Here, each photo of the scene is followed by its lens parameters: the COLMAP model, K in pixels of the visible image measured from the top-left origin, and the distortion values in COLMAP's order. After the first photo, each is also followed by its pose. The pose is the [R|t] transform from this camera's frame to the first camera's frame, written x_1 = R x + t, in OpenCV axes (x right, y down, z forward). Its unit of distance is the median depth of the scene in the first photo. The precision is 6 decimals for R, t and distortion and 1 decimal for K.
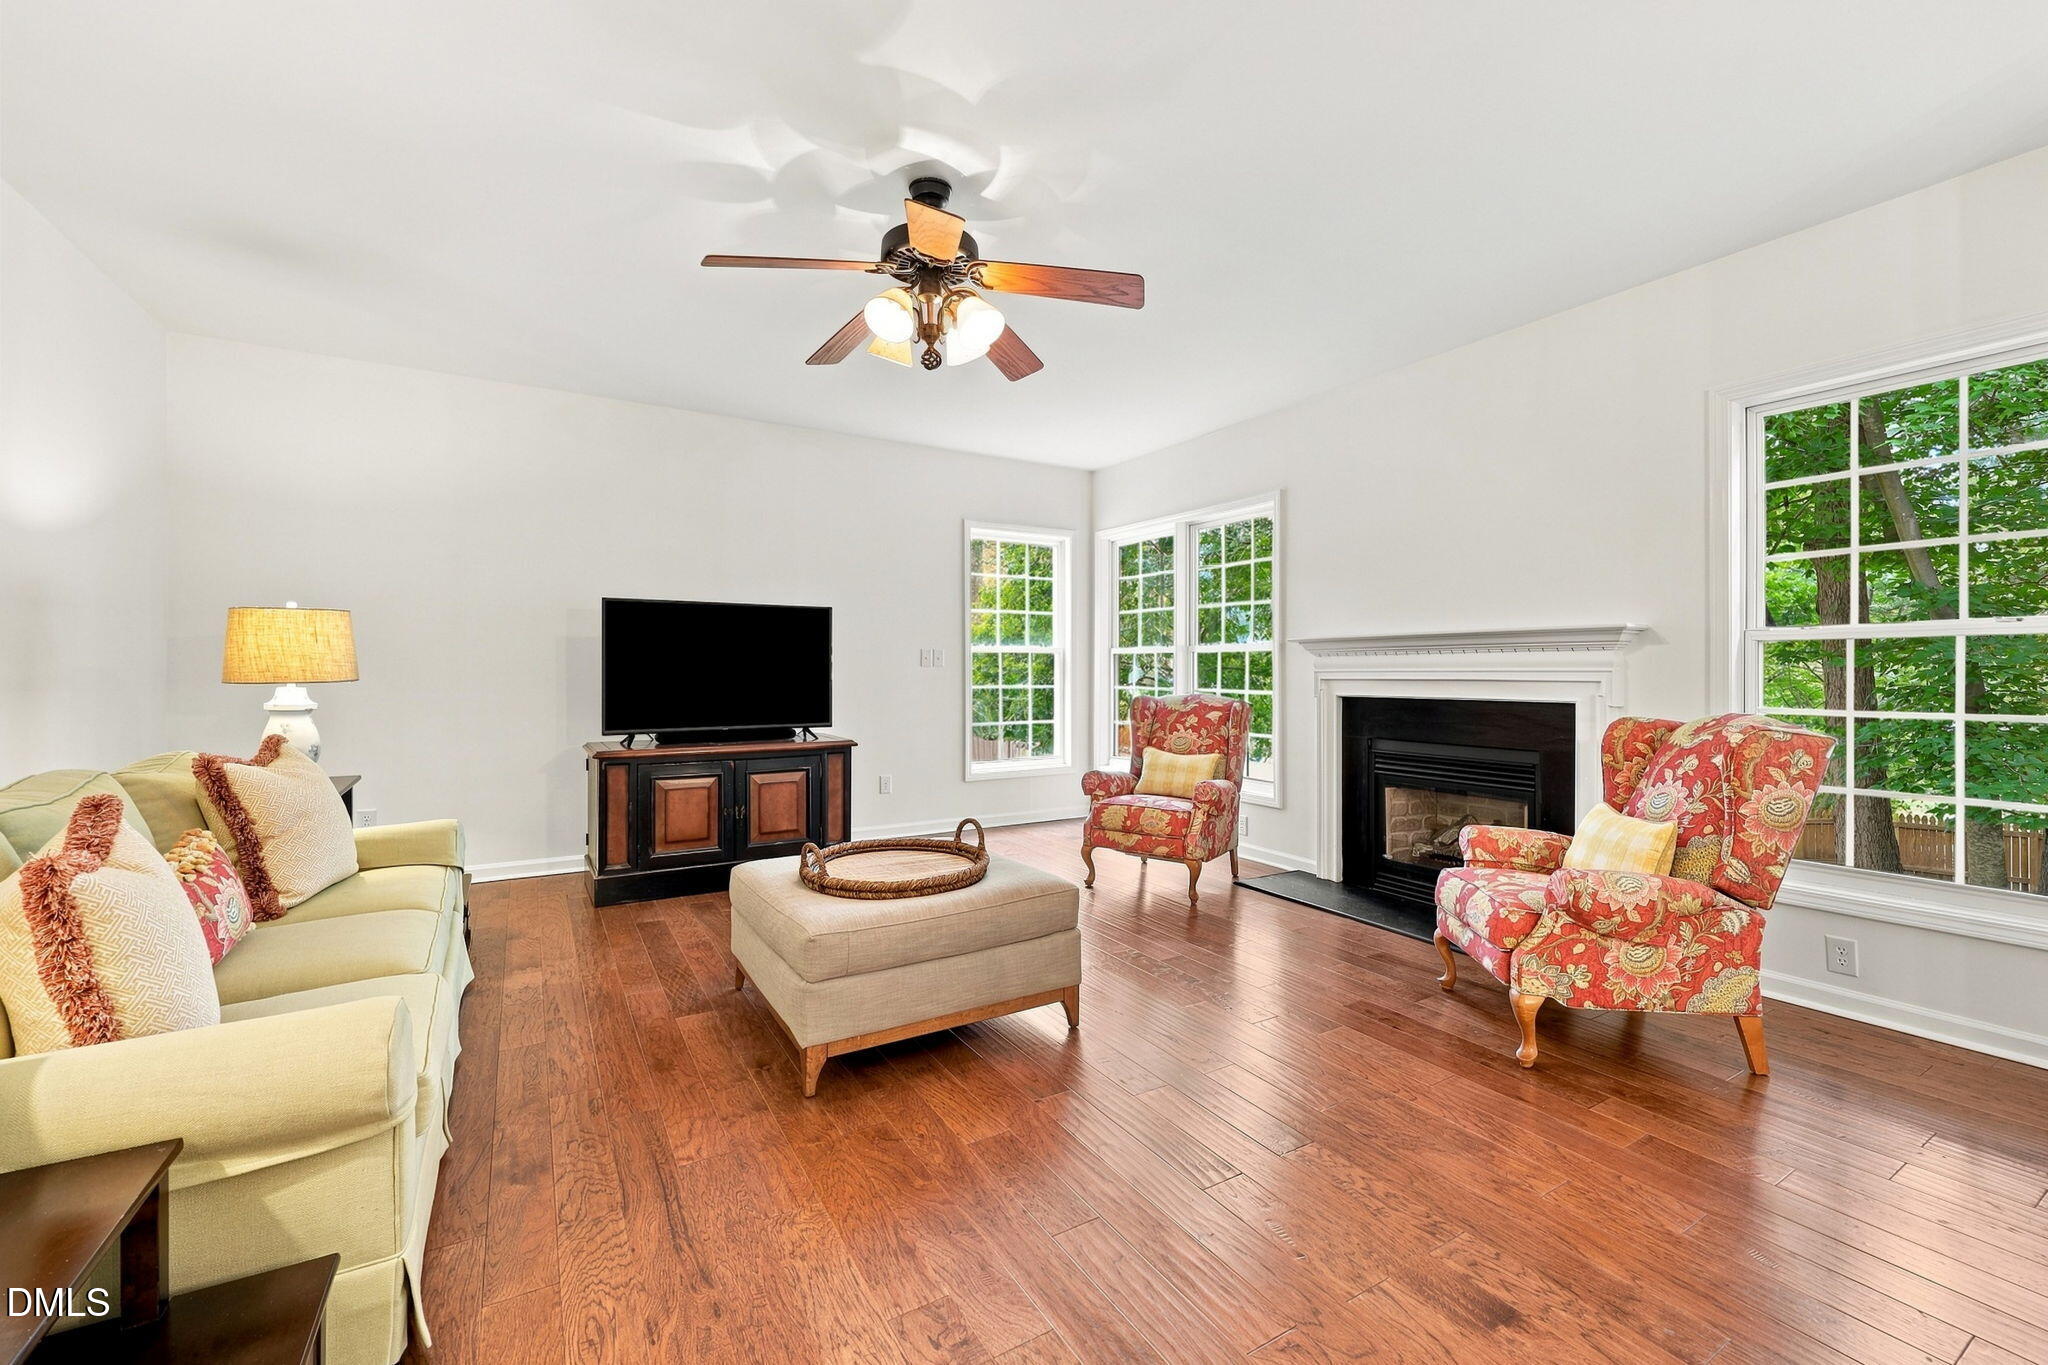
lens RADIAL K [[844.8, 0, 1024.2], [0, 844.8, 673.5], [0, 0, 1]] dist [-0.002163, -0.000082]
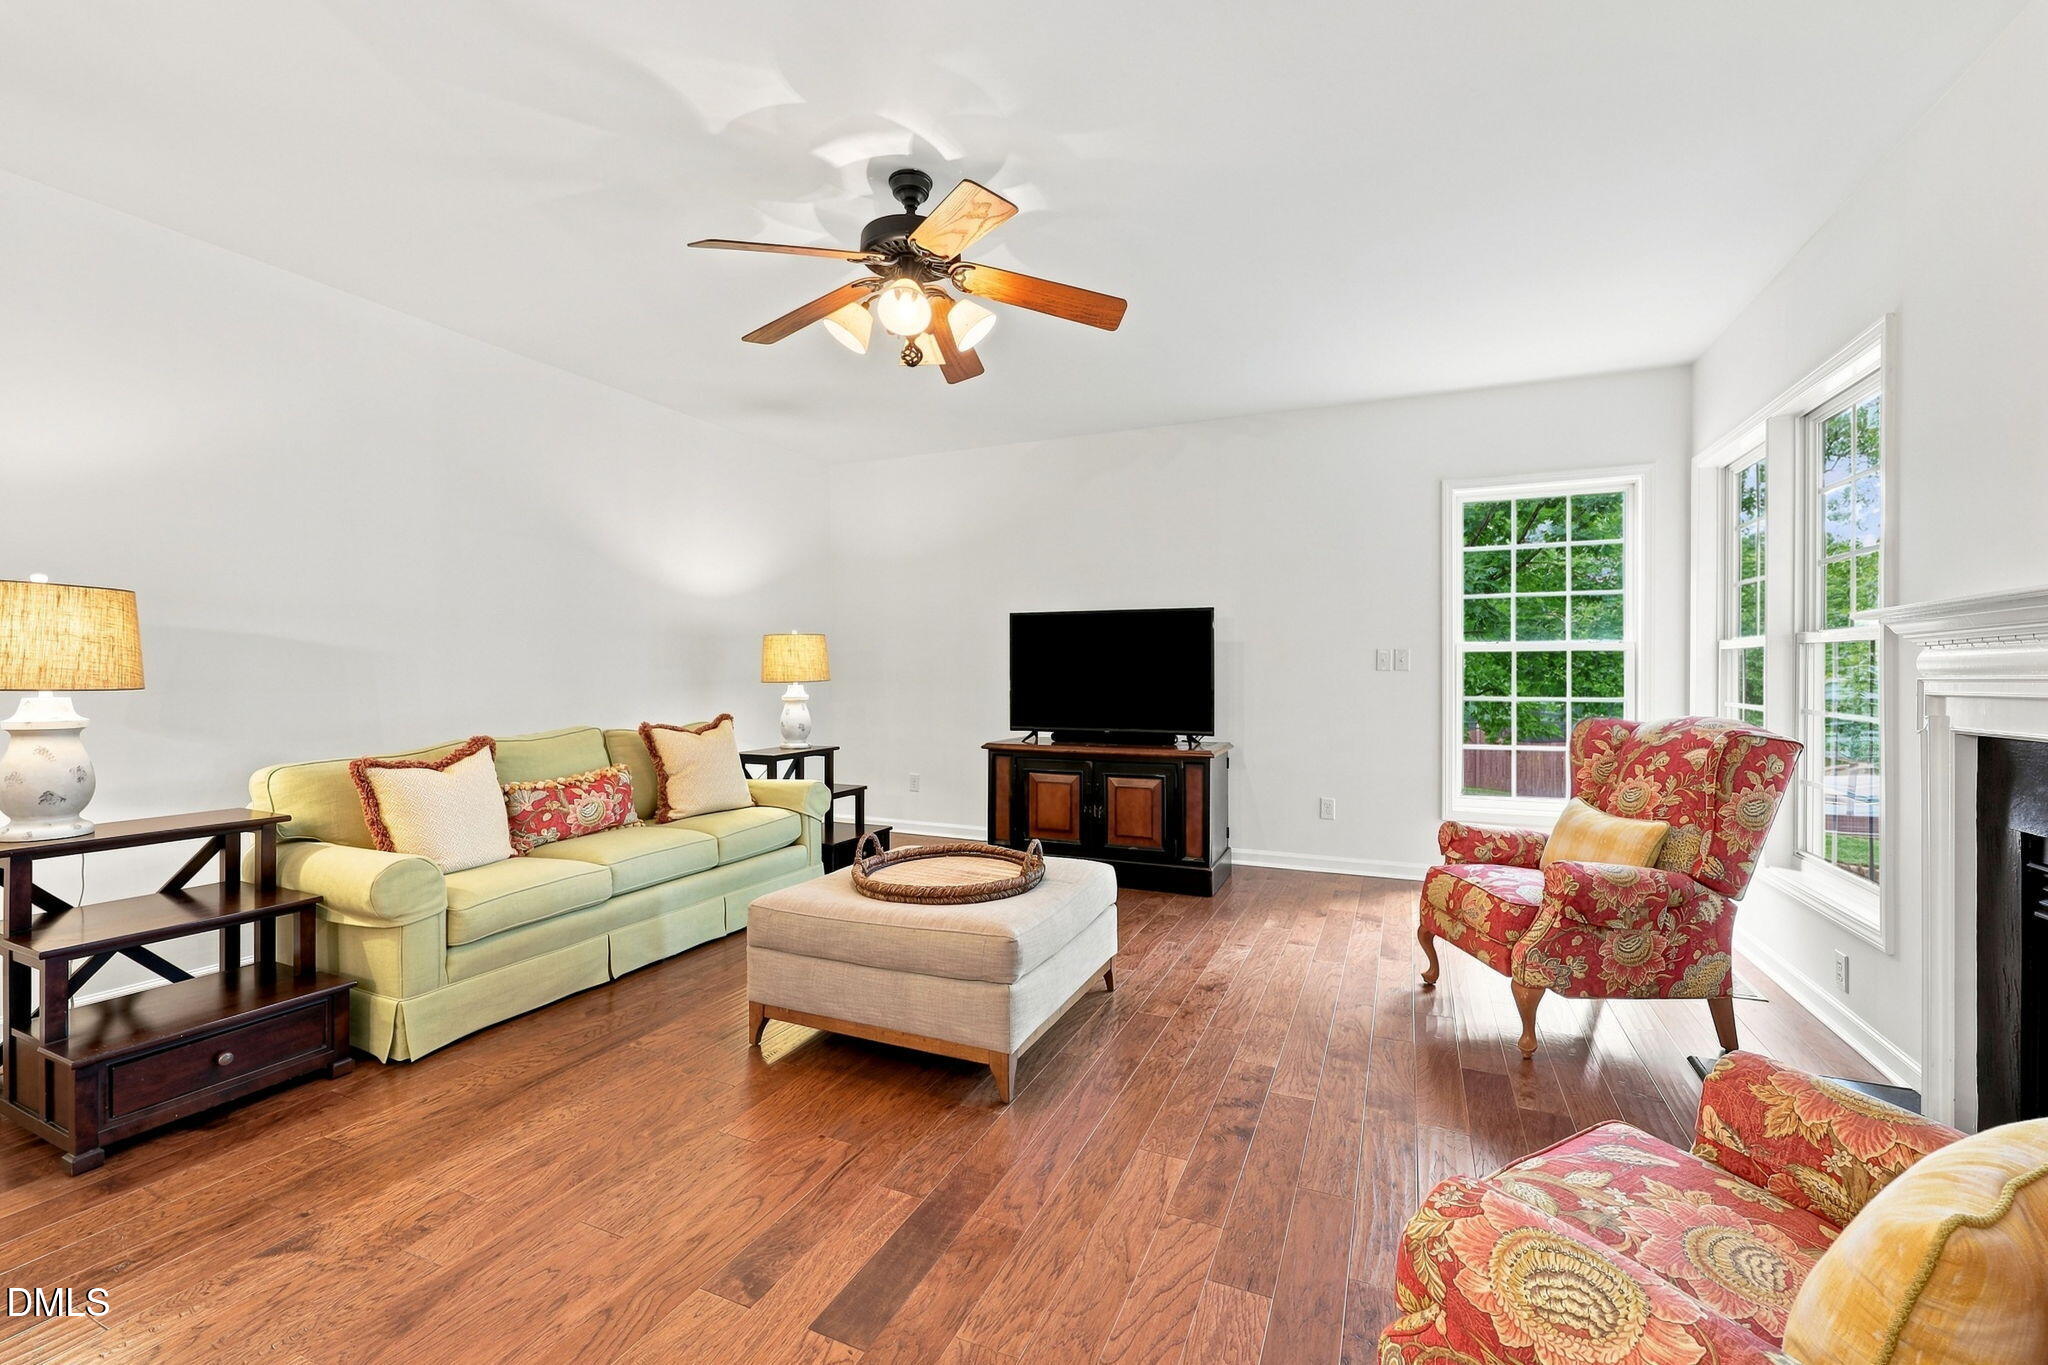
lens RADIAL K [[844.8, 0, 1029.1], [0, 844.8, 678.4], [0, 0, 1]] dist [-0.002163, -0.000082]
pose [[0.571872, 0.004174, -0.820332, 0.496998], [-0.005091, 0.999986, 0.001539, -0.000911], [0.820327, 0.003296, 0.571885, 0.357871]]
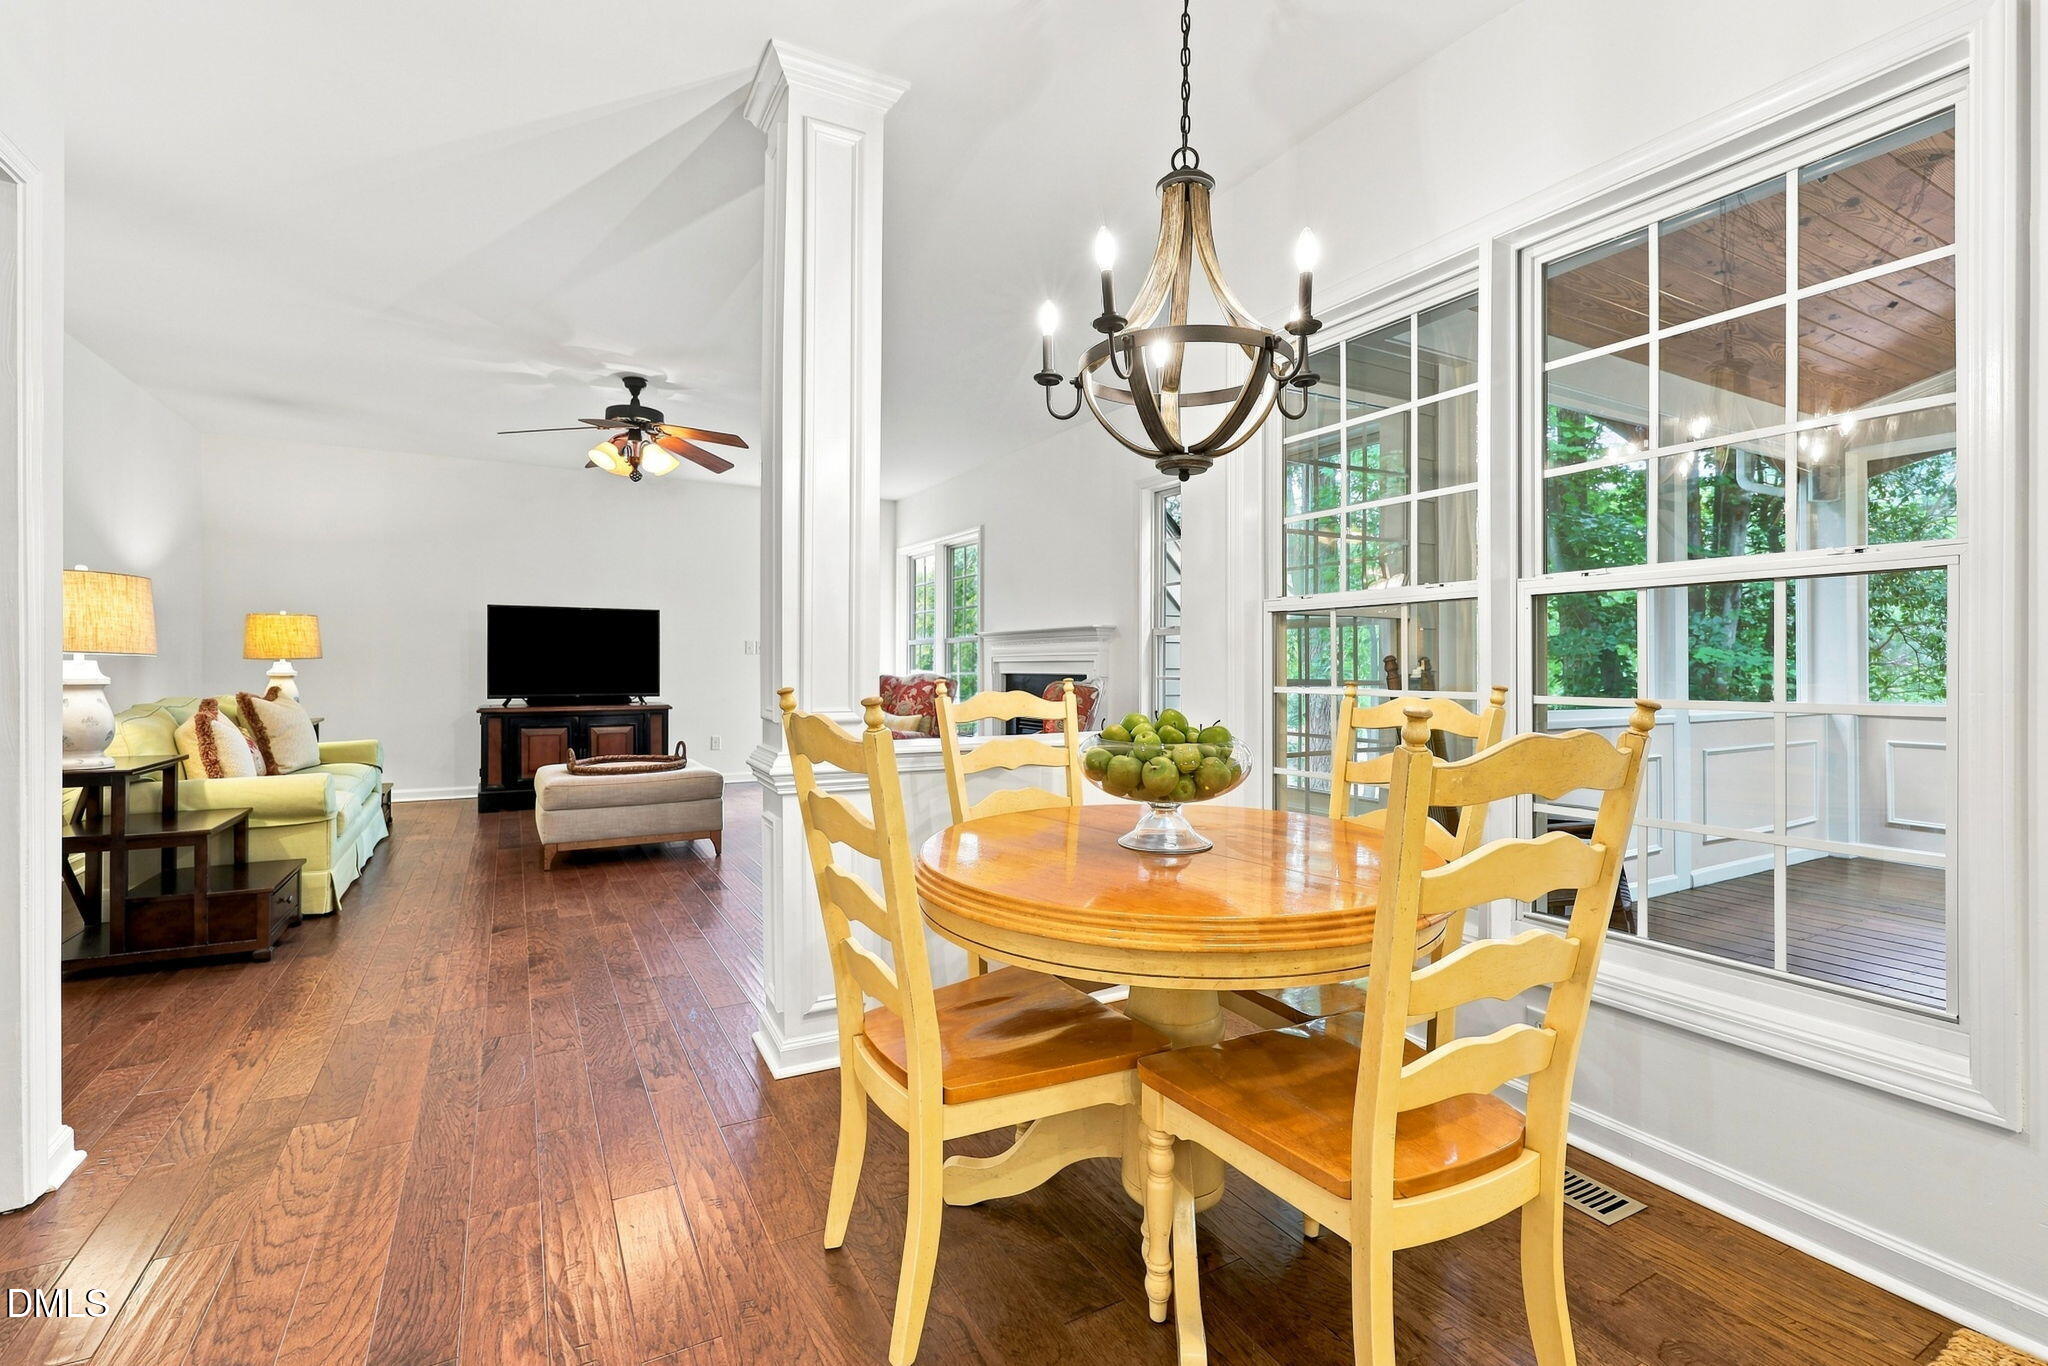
lens RADIAL K [[928.2, 0, 1025.9], [0, 928.2, 668.0], [0, 0, 1]] dist [-0.000188, 0.000239]
pose [[0.999538, 0.003015, -0.030243, 0.498757], [-0.003076, 0.999993, -0.001984, 0.021189], [0.030236, 0.002076, 0.999541, -0.600982]]
